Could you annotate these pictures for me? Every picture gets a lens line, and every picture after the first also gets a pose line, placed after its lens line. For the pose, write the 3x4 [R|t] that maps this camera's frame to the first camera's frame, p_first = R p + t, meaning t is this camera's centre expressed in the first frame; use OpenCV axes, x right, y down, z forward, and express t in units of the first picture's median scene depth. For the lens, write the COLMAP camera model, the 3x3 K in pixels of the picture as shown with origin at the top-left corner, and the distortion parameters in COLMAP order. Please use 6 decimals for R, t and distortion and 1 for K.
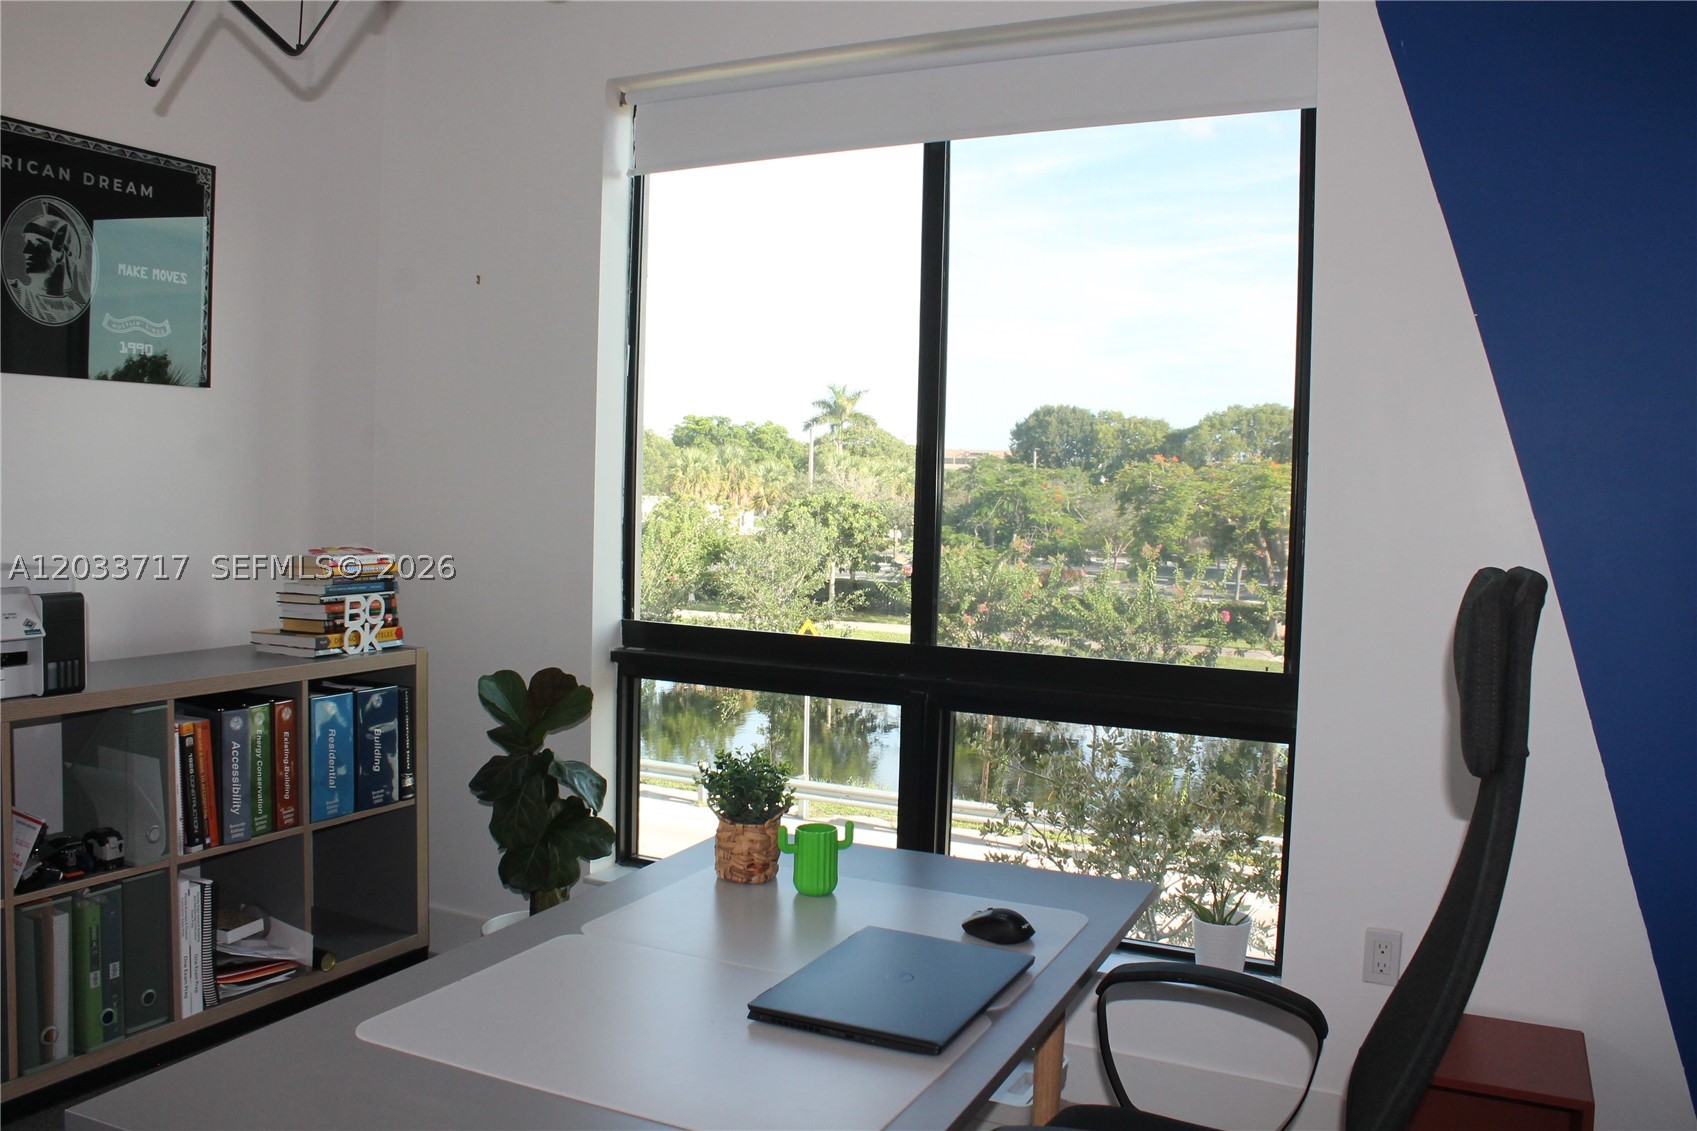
lens RADIAL K [[1360.7, 0, 842.7], [0, 1360.7, 550.1], [0, 0, 1]] dist [-0.008289, -0.004543]
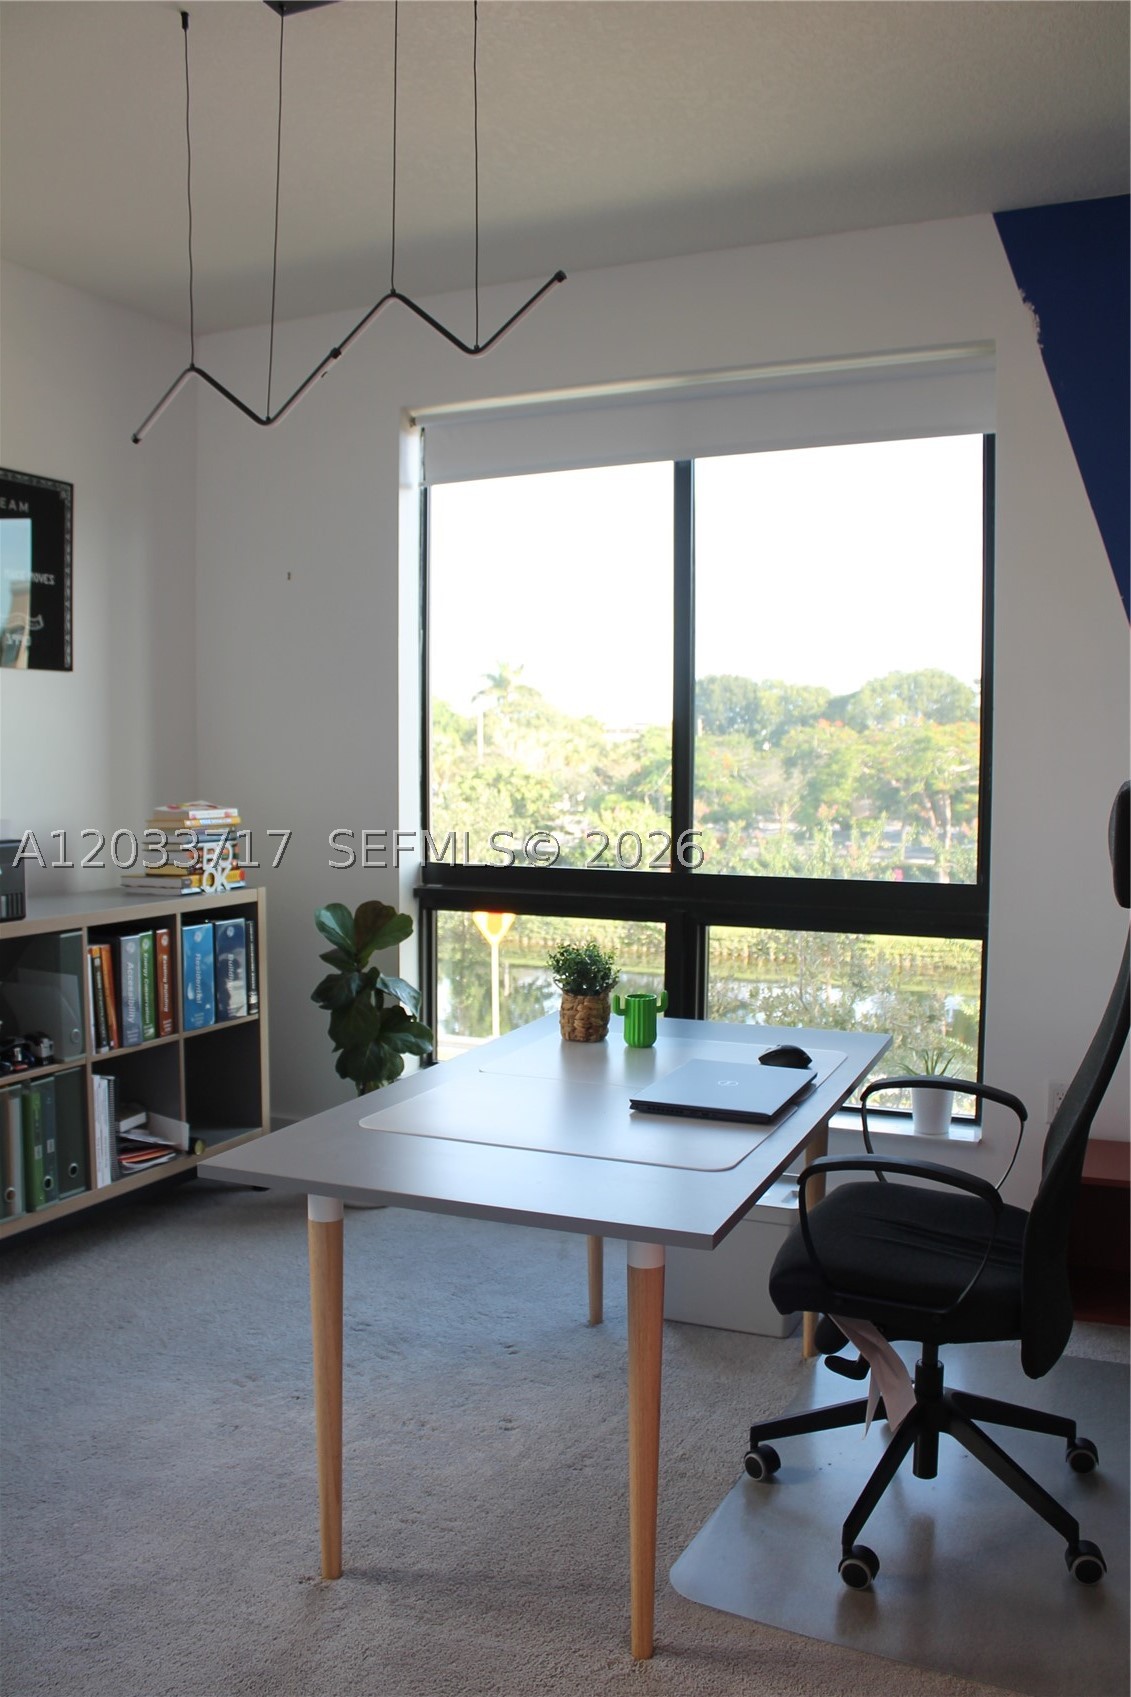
lens RADIAL K [[1360.7, 0, 565.5], [0, 1360.7, 848.5], [0, 0, 1]] dist [-0.008289, -0.004543]
pose [[0.998814, -0.024527, 0.042052, -0.093976], [0.023702, 0.999519, 0.020012, 0.020860], [-0.042523, -0.018992, 0.998915, -0.207351]]
